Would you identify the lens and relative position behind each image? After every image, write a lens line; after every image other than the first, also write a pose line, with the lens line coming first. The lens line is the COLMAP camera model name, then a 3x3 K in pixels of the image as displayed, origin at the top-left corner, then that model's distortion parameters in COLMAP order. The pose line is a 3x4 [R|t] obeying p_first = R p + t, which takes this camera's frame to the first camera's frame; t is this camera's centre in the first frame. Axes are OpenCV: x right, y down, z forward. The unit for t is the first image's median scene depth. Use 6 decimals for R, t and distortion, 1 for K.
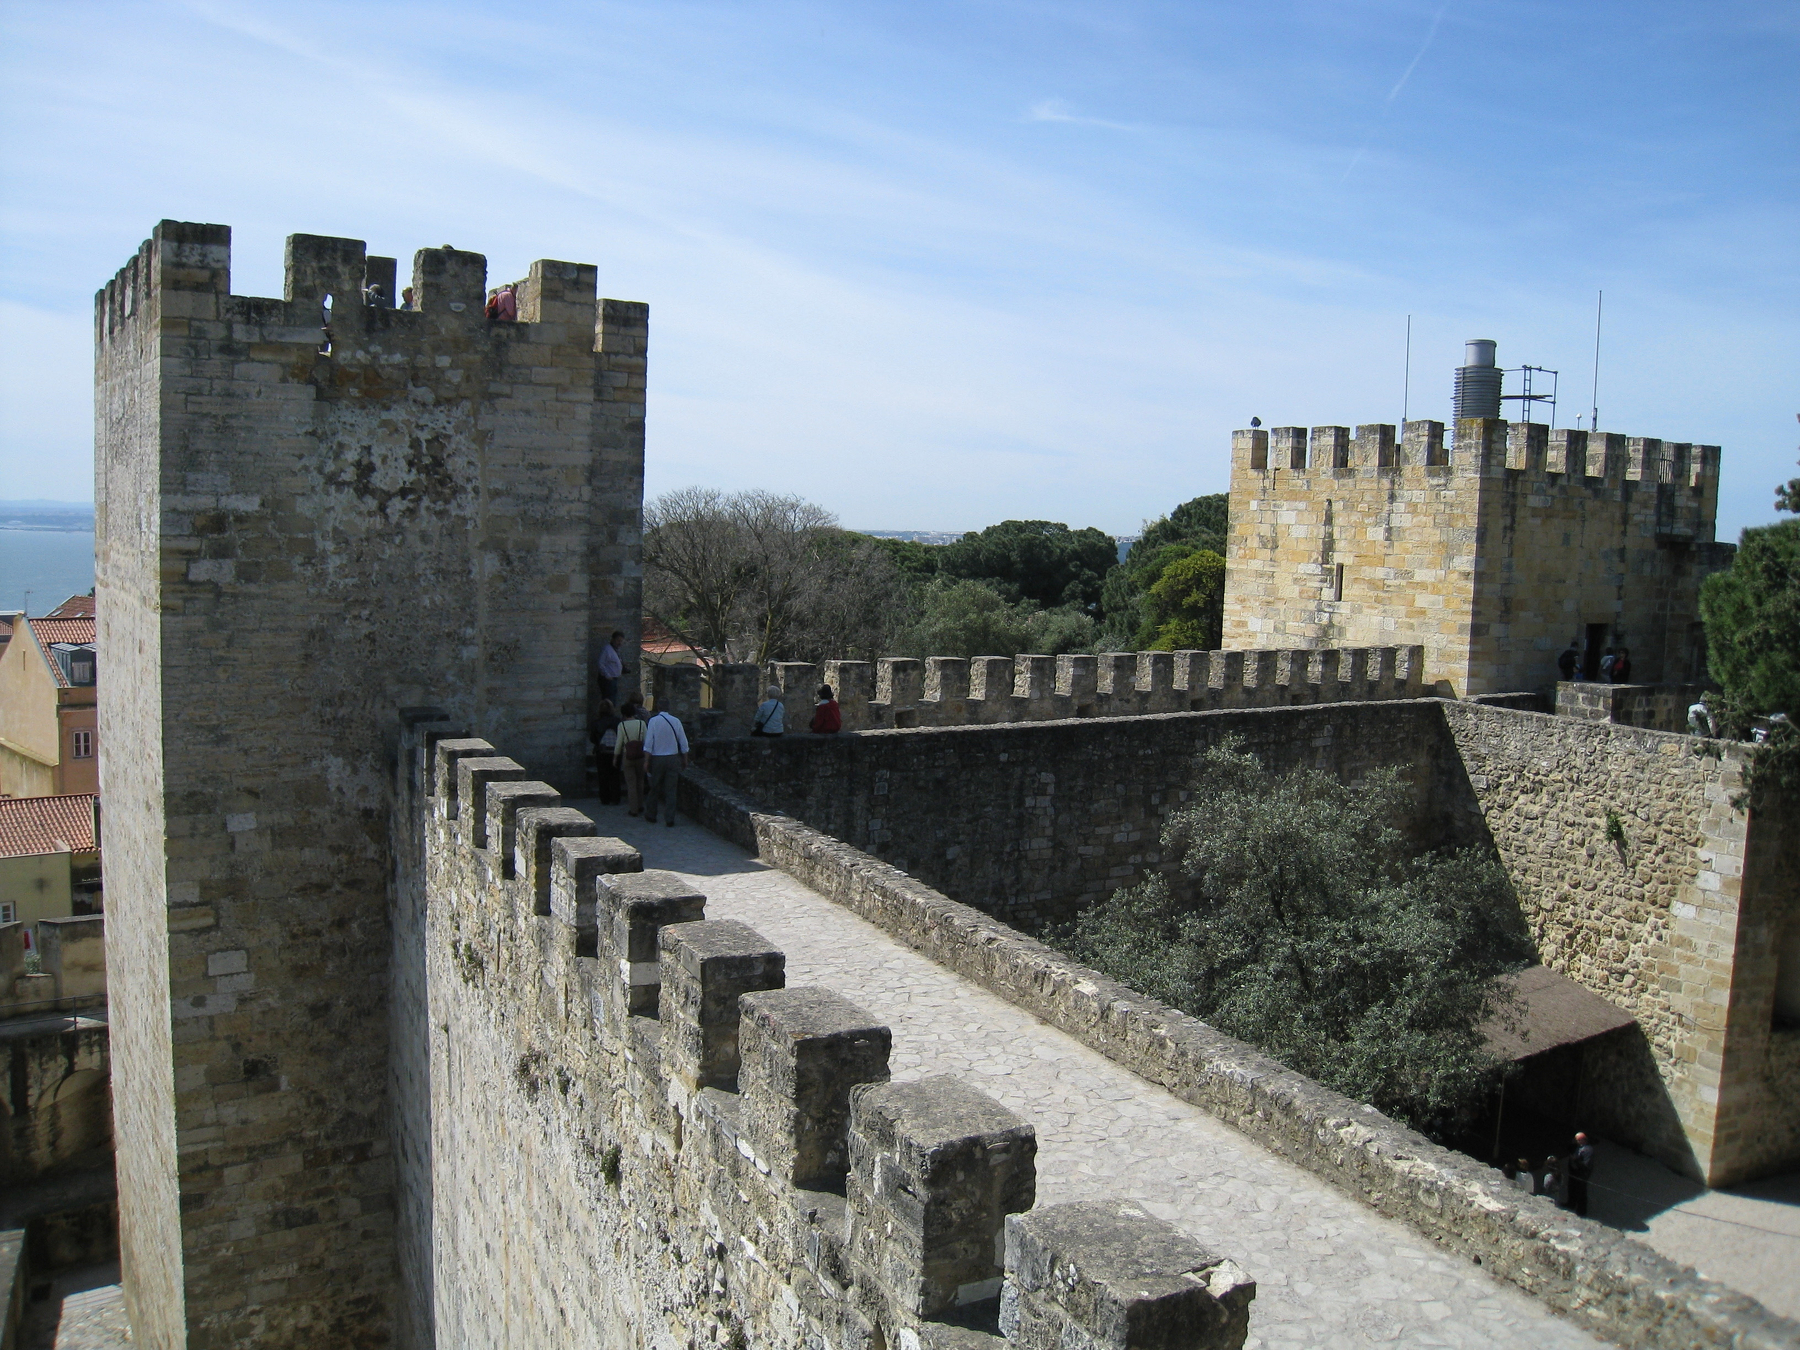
lens RADIAL K [[1476.2, 0, 900.0], [0, 1476.2, 675.0], [0, 0, 1]] dist [-0.165175, 0.101010]
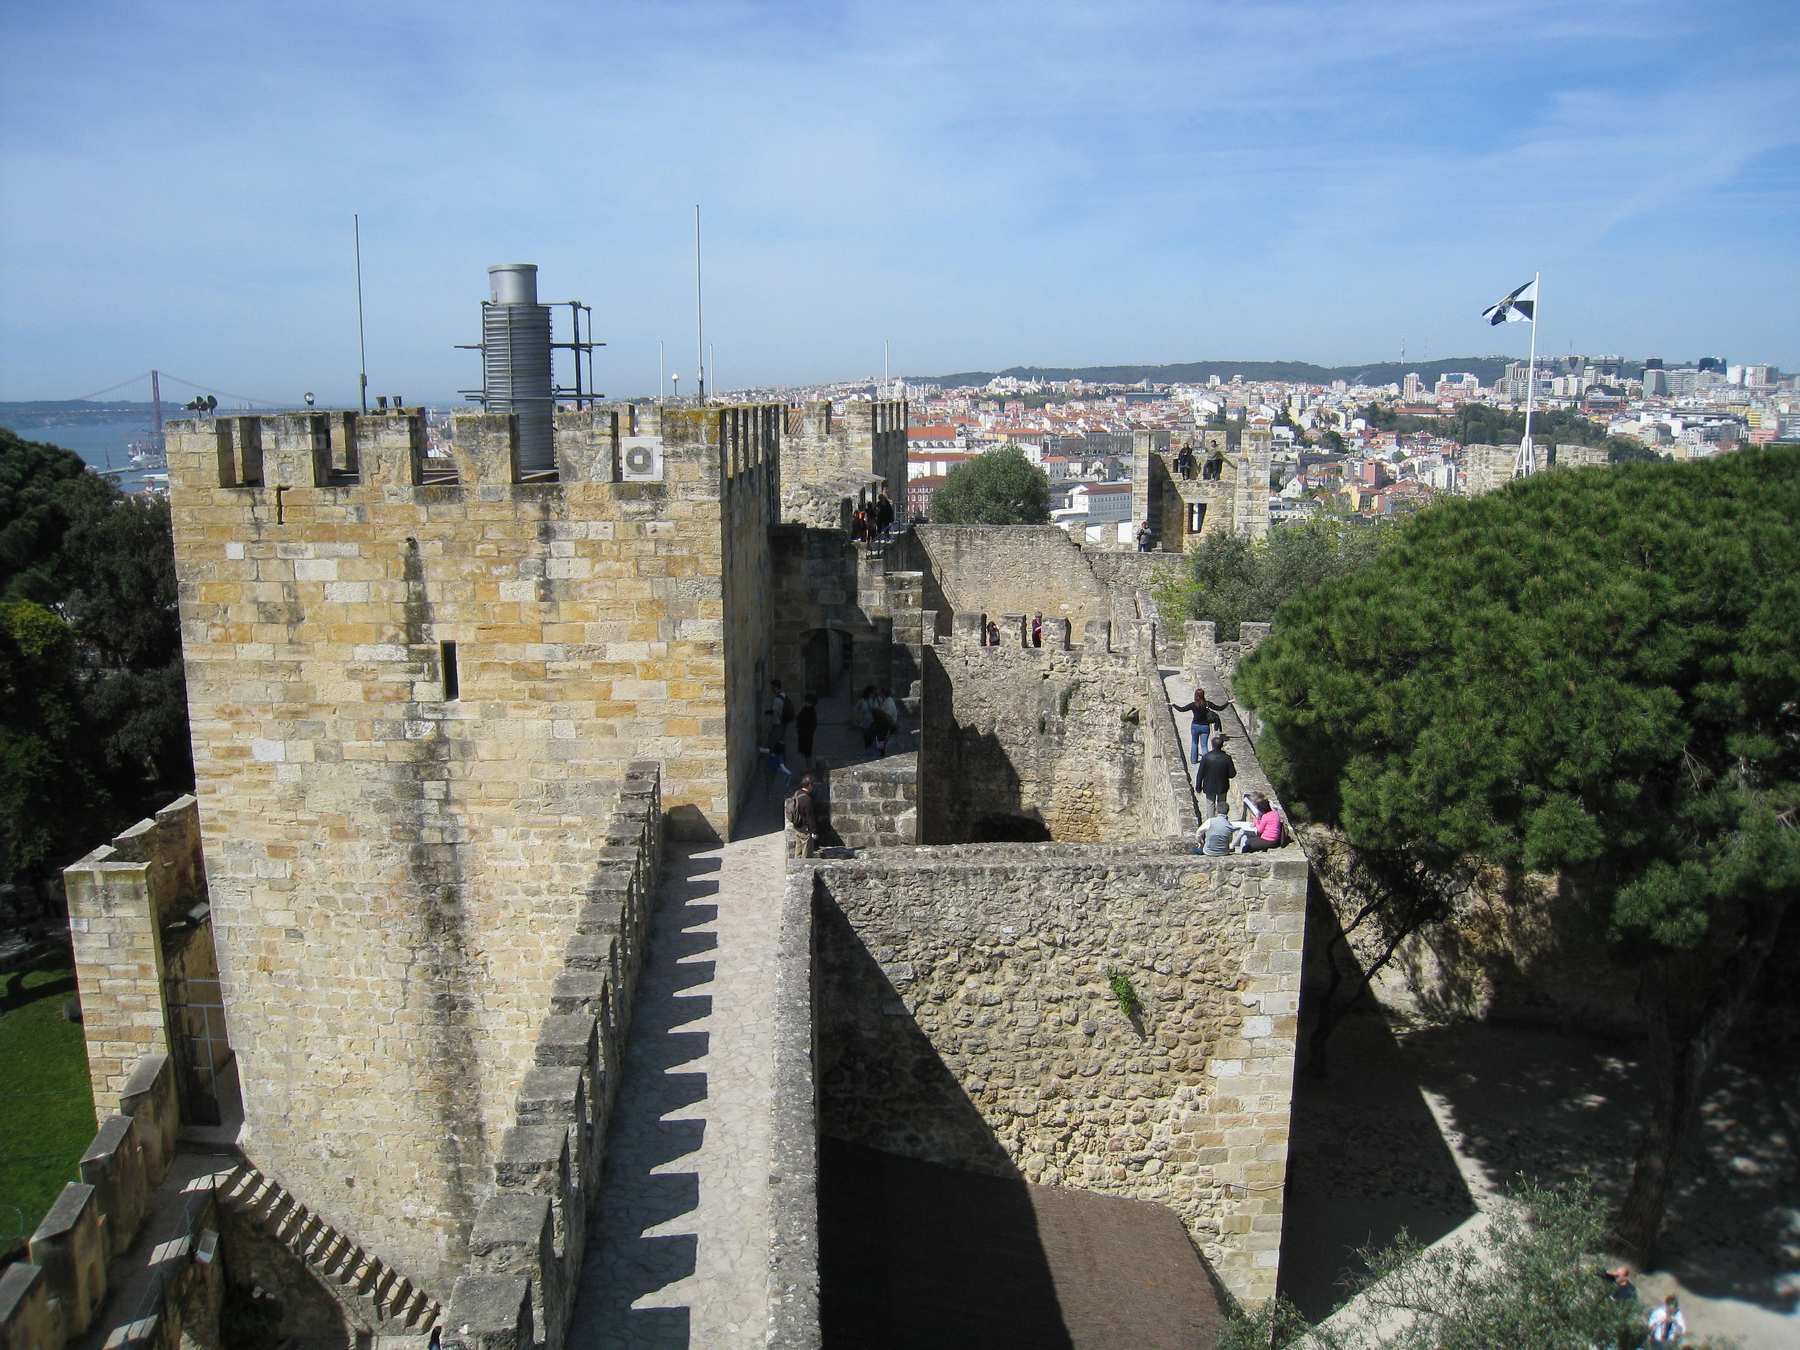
lens RADIAL K [[1476.2, 0, 900.0], [0, 1476.2, 675.0], [0, 0, 1]] dist [-0.165175, 0.101010]
pose [[0.487602, -0.201447, 0.849508, -0.168045], [0.106271, 0.979476, 0.171269, -0.192465], [-0.866574, 0.006767, 0.499002, 0.687653]]
